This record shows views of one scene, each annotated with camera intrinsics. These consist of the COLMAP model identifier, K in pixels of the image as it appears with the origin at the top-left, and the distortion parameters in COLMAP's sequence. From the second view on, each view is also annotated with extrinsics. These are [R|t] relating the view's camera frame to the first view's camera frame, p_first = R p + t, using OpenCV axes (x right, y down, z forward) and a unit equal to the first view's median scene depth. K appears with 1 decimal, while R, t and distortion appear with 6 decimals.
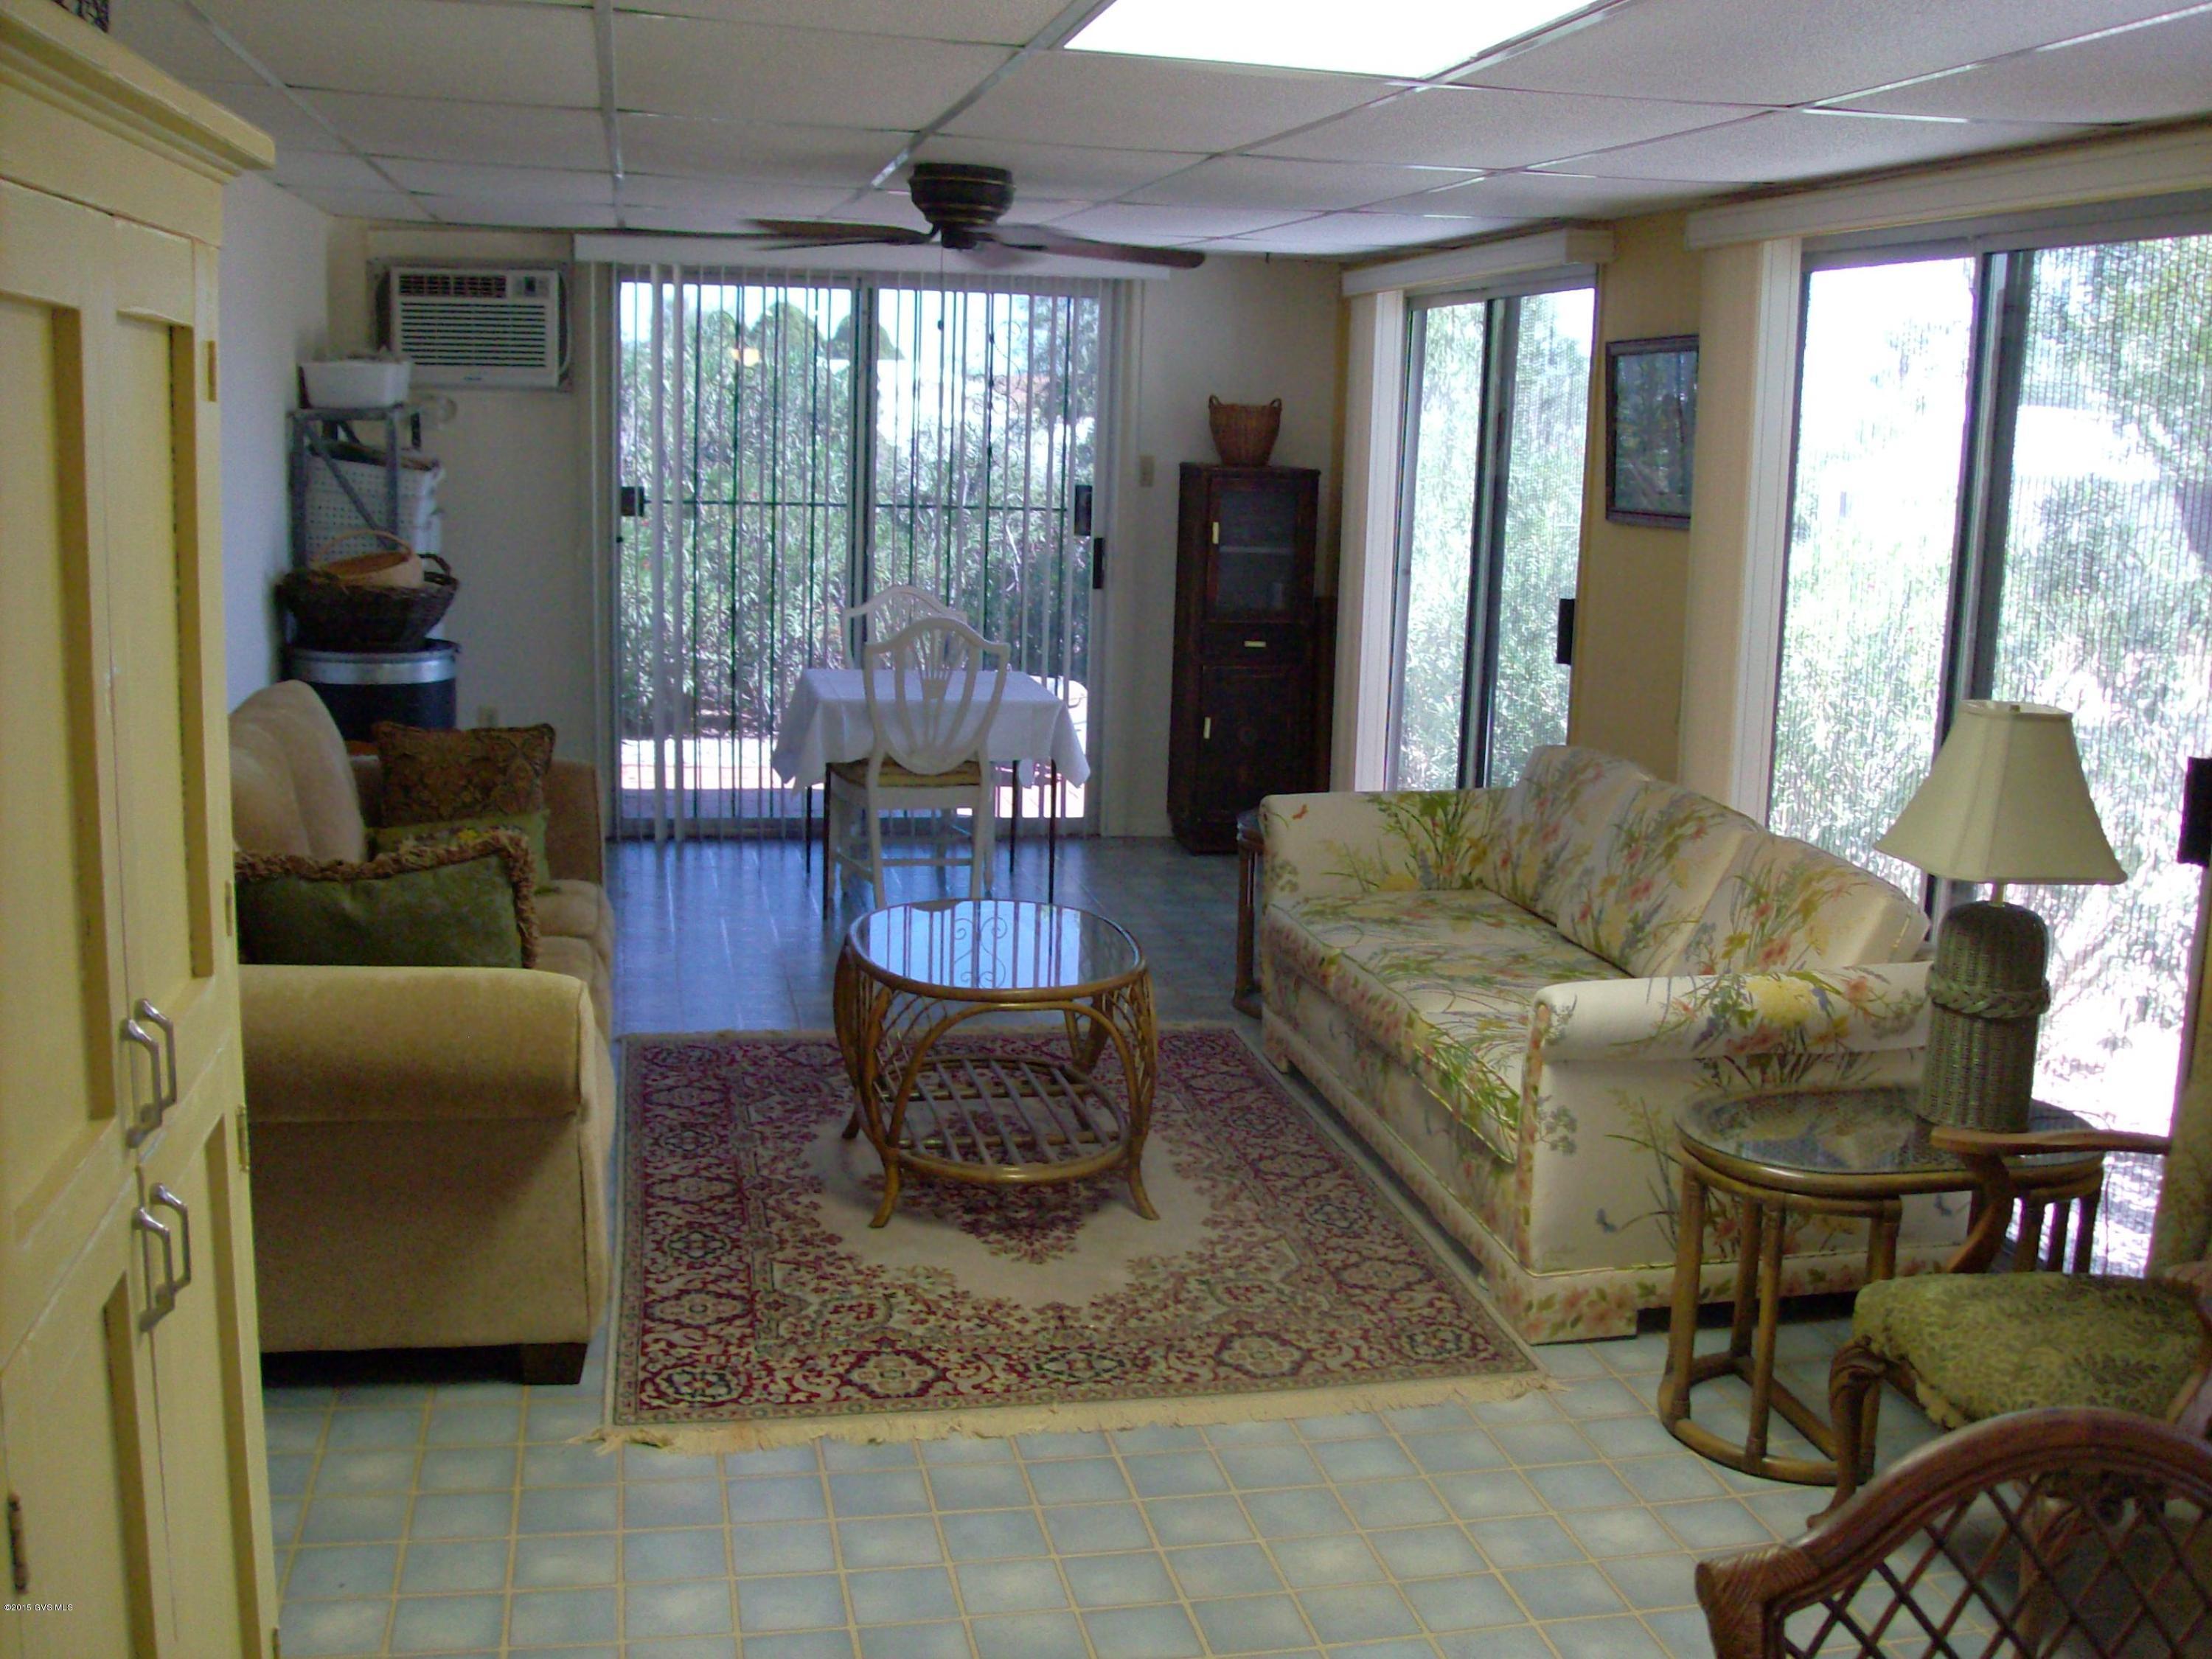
lens RADIAL K [[2299.7, 0, 1112.8], [0, 2299.7, 866.9], [0, 0, 1]] dist [-0.185352, 0.173745]
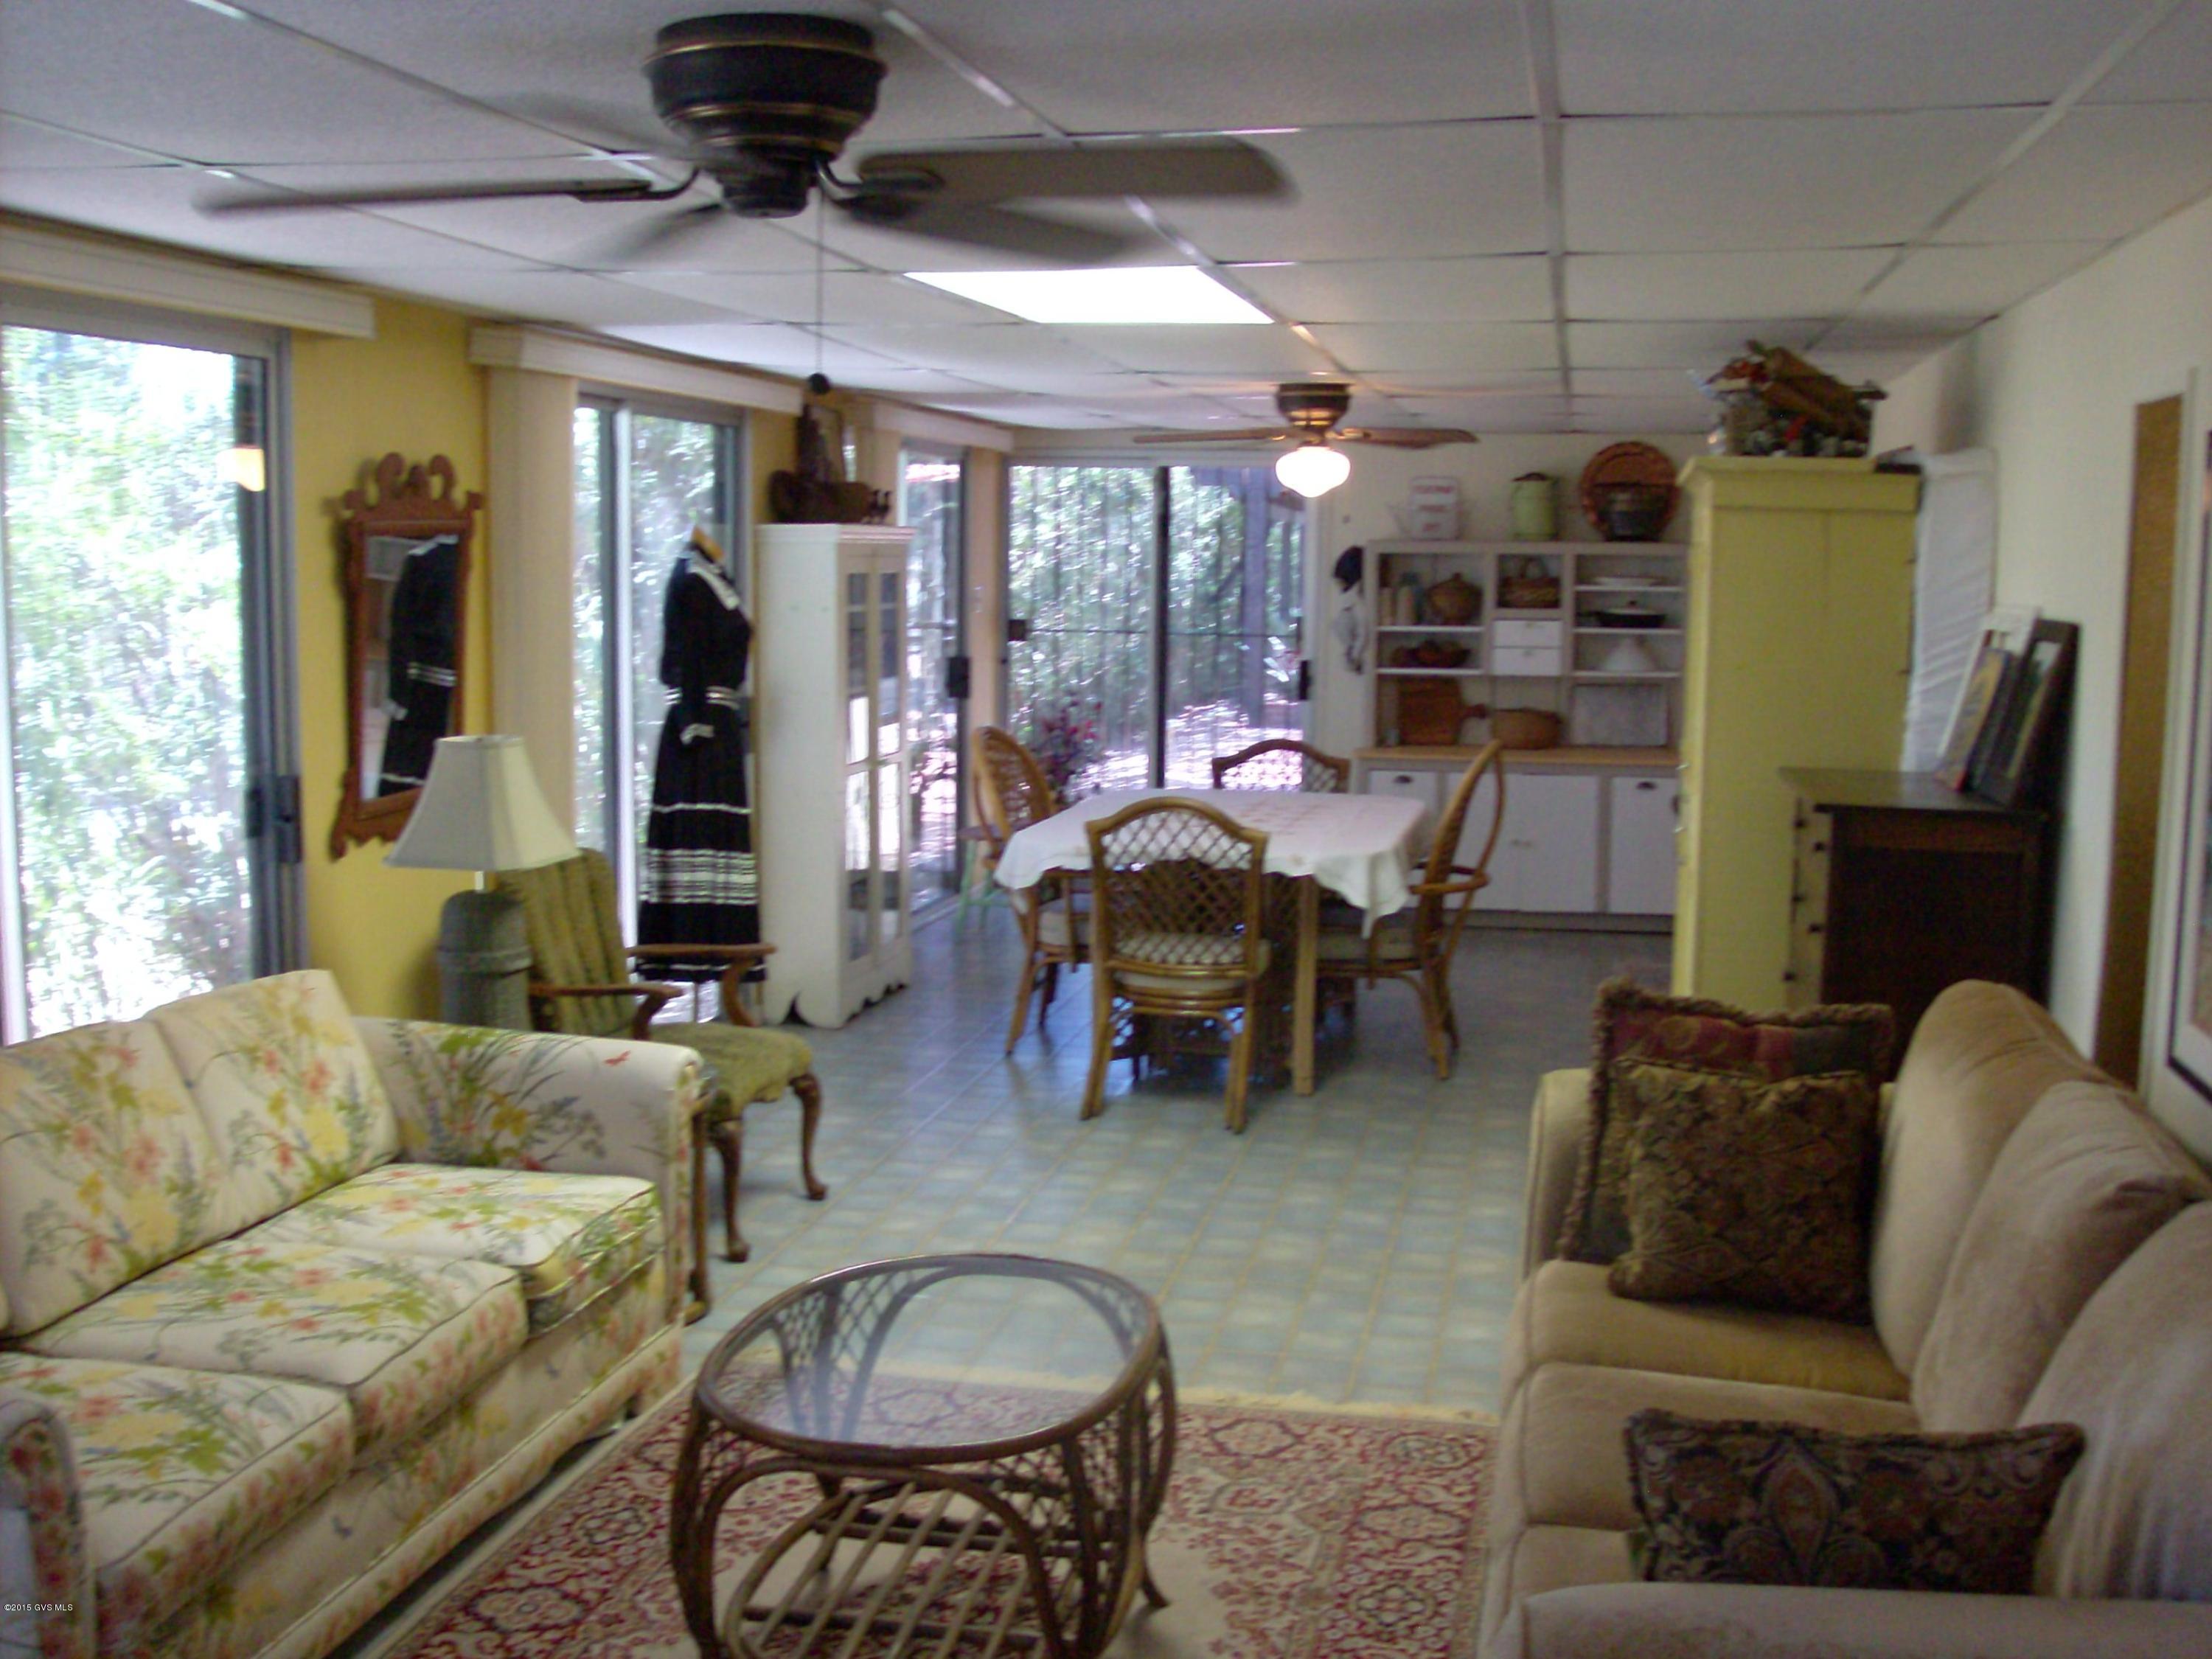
lens RADIAL K [[2299.7, 0, 1112.8], [0, 2299.7, 866.9], [0, 0, 1]] dist [-0.185352, 0.173745]
pose [[-0.919052, -0.097289, 0.381939, -0.406695], [0.033366, 0.946372, 0.321351, -0.374206], [-0.392721, 0.308082, -0.866519, 1.805251]]
